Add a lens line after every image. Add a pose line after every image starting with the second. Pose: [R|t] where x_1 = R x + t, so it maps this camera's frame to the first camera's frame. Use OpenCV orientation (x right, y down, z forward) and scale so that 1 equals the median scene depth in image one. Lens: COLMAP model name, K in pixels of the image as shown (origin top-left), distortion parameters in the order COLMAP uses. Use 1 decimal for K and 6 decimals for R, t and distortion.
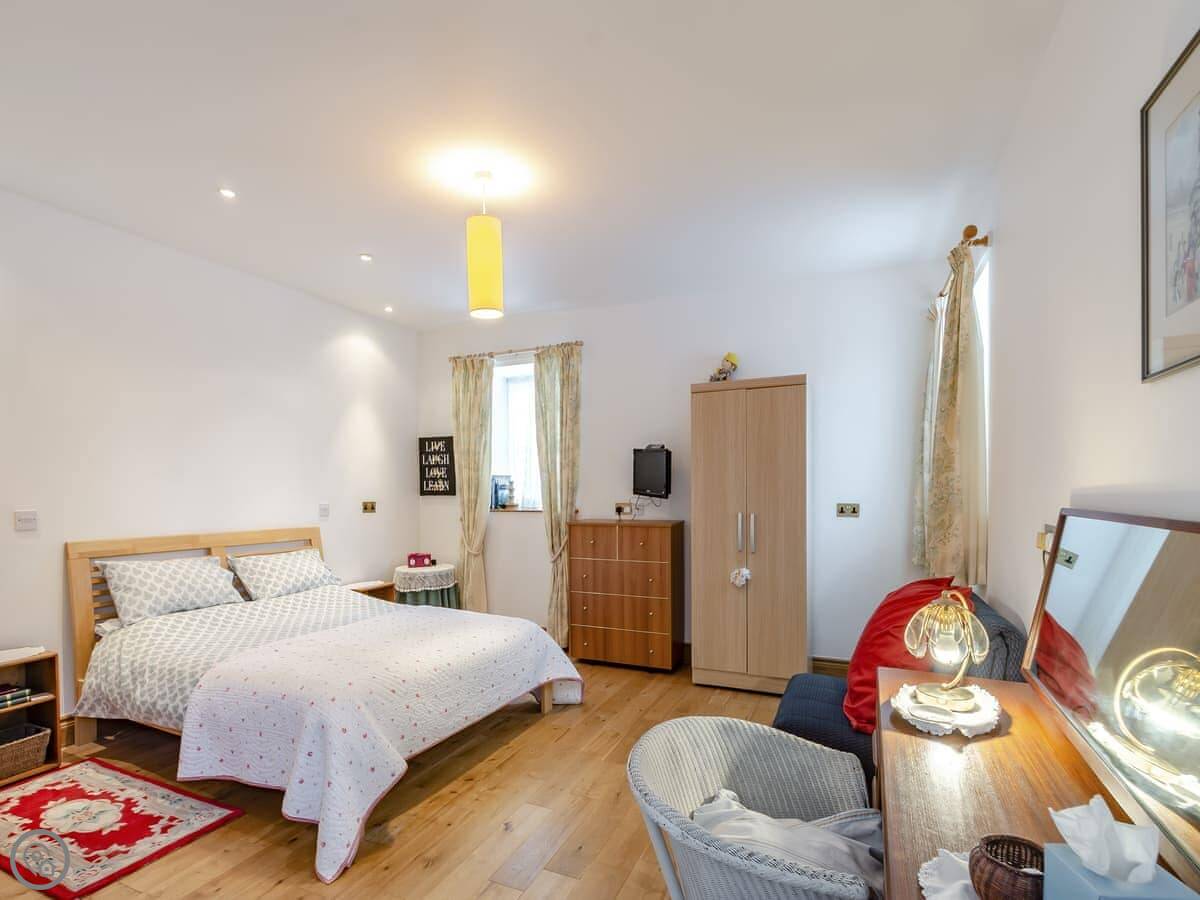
lens RADIAL K [[556.9, 0, 600.2], [0, 556.9, 503.8], [0, 0, 1]] dist [0.017635, -0.007610]
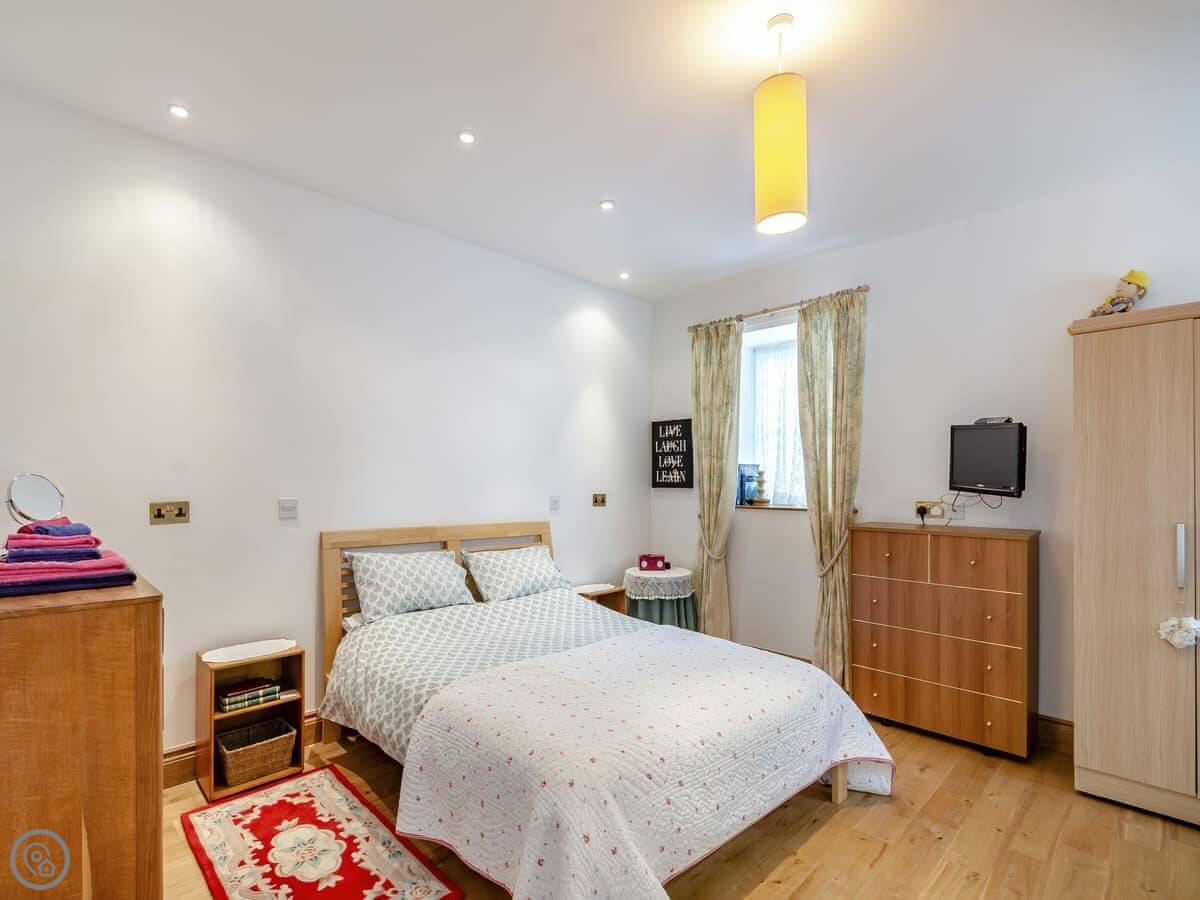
lens RADIAL K [[559.8, 0, 598.9], [0, 559.8, 482.9], [0, 0, 1]] dist [0.002981, 0.000453]
pose [[0.932460, 0.009514, -0.361147, -0.116215], [-0.017390, 0.999676, -0.018567, -0.006267], [0.360854, 0.023593, 0.932324, 0.209043]]
